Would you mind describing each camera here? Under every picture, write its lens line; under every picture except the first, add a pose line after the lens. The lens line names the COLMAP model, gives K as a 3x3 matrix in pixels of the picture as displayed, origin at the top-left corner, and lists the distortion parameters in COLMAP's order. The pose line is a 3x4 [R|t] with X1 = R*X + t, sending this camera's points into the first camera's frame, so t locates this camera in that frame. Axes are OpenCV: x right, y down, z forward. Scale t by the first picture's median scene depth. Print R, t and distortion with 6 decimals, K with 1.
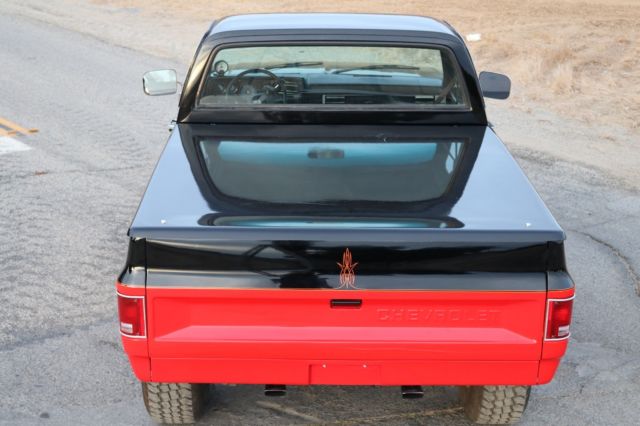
lens RADIAL K [[678.6, 0, 315.6], [0, 678.6, 213.4], [0, 0, 1]] dist [-0.059175, 0.000000]
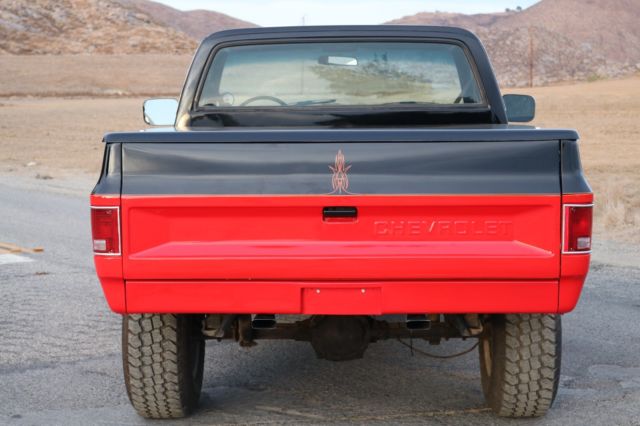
lens RADIAL K [[739.5, 0, 319.9], [0, 739.5, 212.5], [0, 0, 1]] dist [-0.049120, 0.000000]
pose [[0.999648, -0.013815, -0.022666, 0.029992], [0.010880, 0.992114, -0.124864, 0.187510], [0.024212, 0.124574, 0.991915, 0.011390]]
